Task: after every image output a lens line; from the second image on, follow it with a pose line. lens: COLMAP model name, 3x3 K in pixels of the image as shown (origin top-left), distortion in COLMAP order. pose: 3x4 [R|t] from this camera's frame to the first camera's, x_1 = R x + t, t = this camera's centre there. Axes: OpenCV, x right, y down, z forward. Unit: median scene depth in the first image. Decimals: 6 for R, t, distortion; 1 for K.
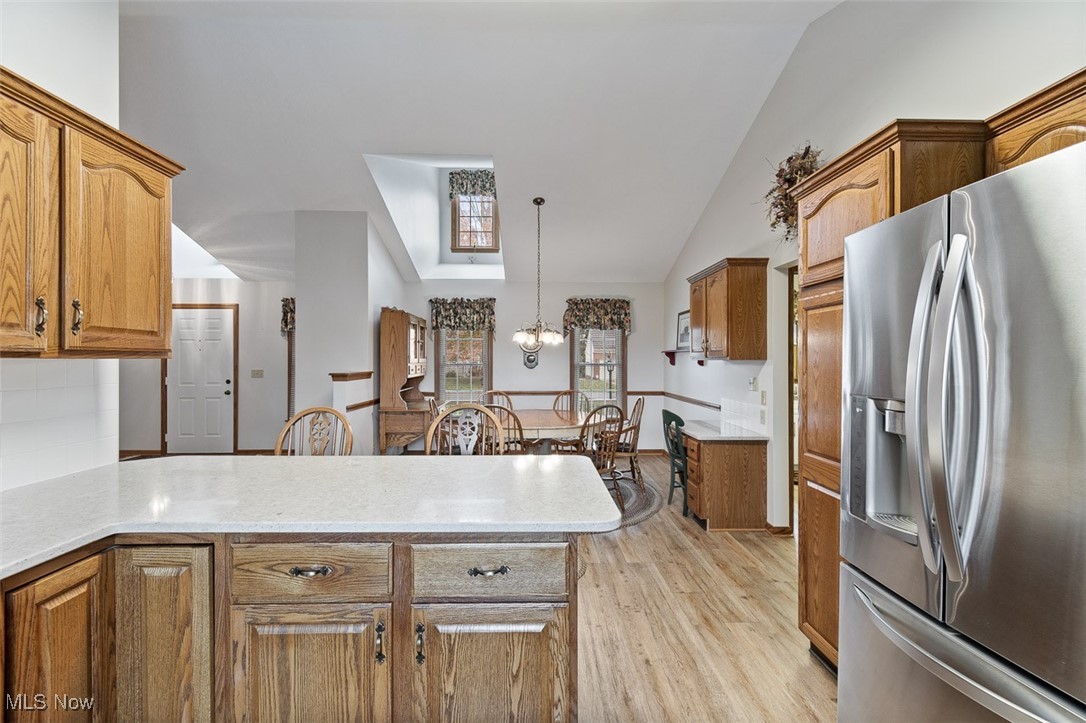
lens RADIAL K [[482.4, 0, 545.8], [0, 482.4, 360.1], [0, 0, 1]] dist [0.001941, -0.001091]
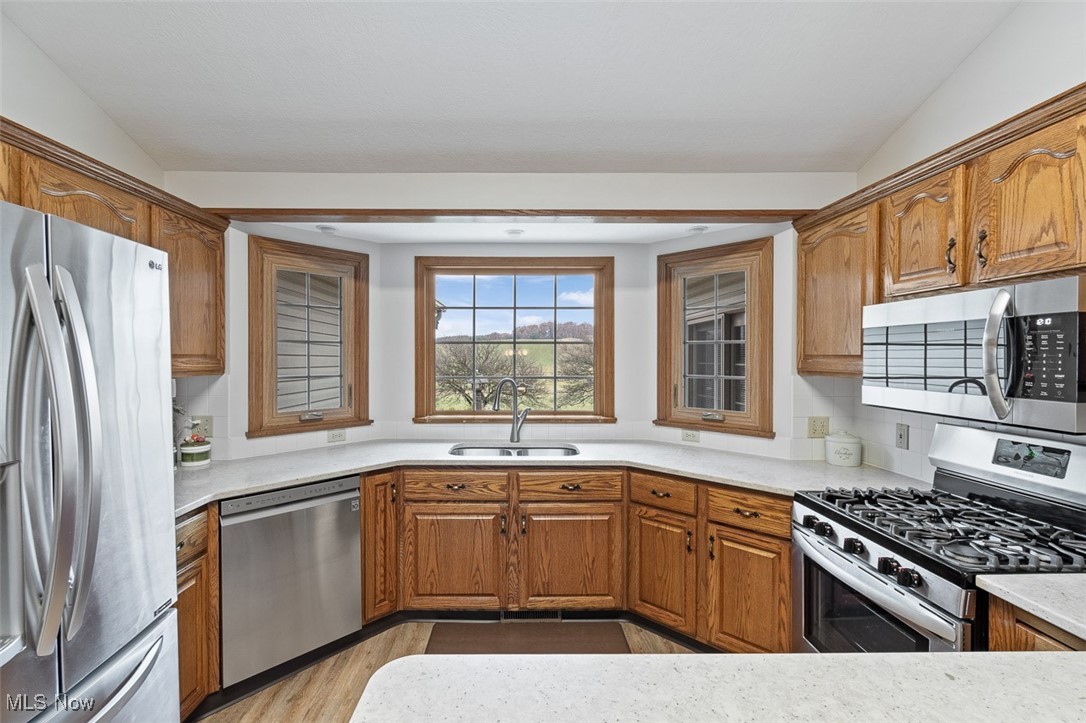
lens RADIAL K [[482.4, 0, 527.7], [0, 482.4, 361.0], [0, 0, 1]] dist [0.001941, -0.001091]
pose [[-0.999963, -0.000167, 0.008632, -0.009039], [-0.000112, 0.999980, 0.006401, -0.015792], [-0.008633, 0.006399, -0.999942, 0.354508]]
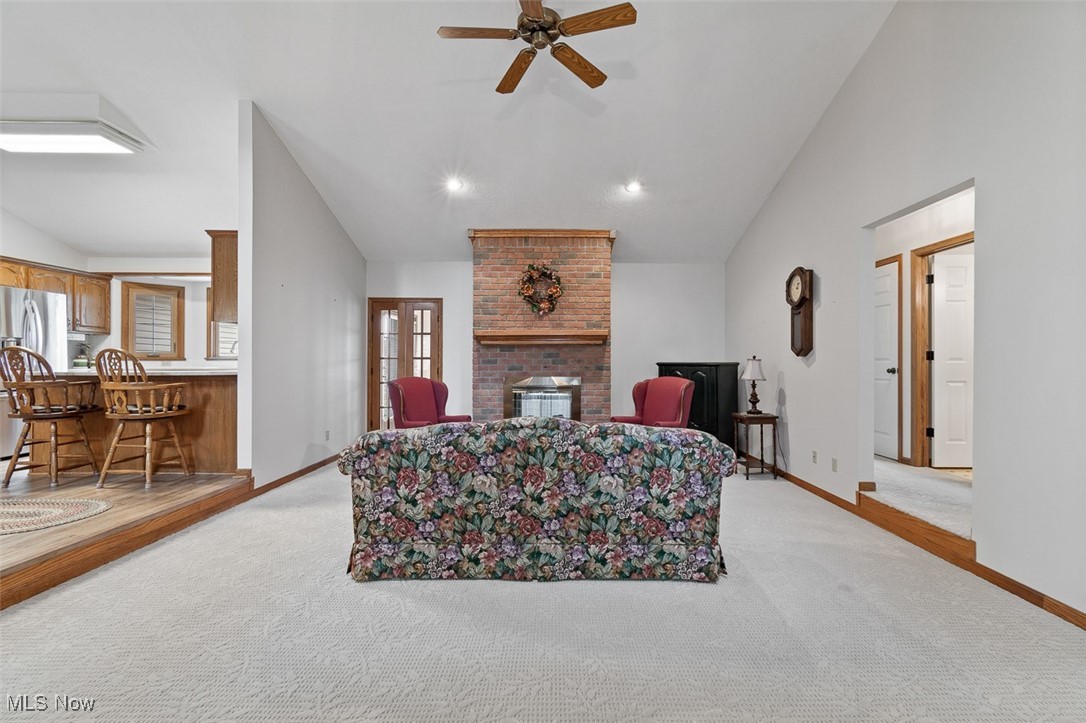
lens RADIAL K [[482.4, 0, 543.8], [0, 482.4, 364.4], [0, 0, 1]] dist [0.001941, -0.001091]
pose [[-0.999329, -0.002342, 0.036544, -0.716790], [-0.002097, 0.999975, 0.006740, 0.050898], [-0.036558, 0.006659, -0.999309, 0.957556]]
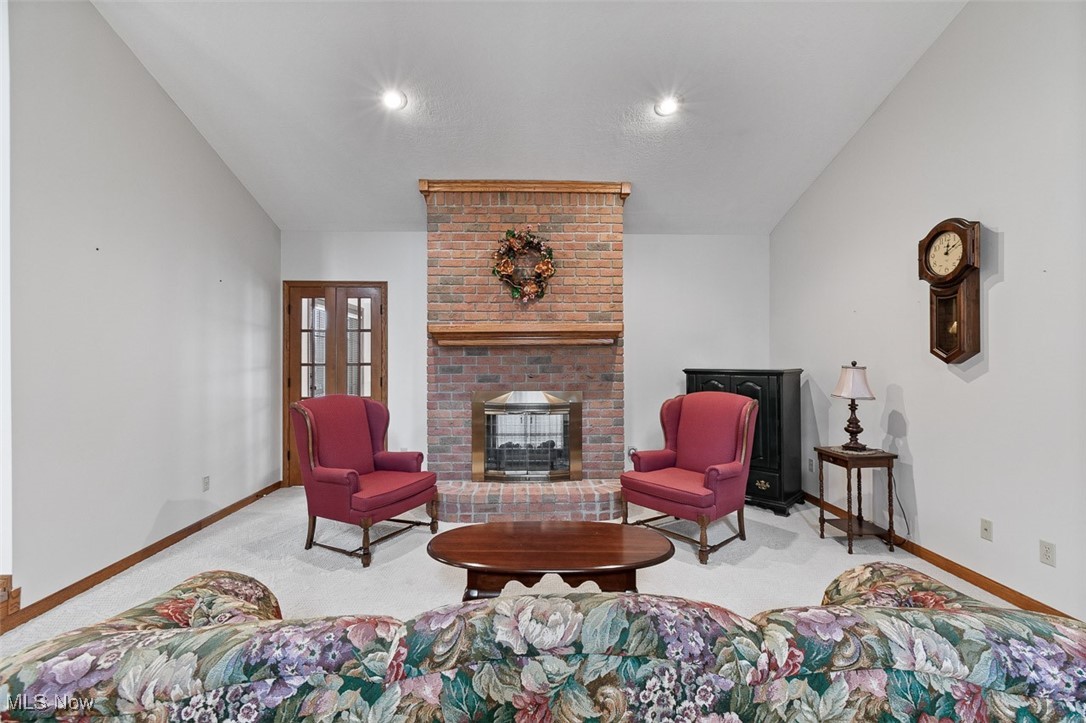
lens RADIAL K [[482.4, 0, 528.6], [0, 482.4, 360.0], [0, 0, 1]] dist [0.001941, -0.001091]
pose [[-0.999987, 0.003108, 0.004124, -0.685510], [0.003114, 0.999994, 0.001507, 0.038363], [-0.004119, 0.001519, -0.999990, 0.684630]]
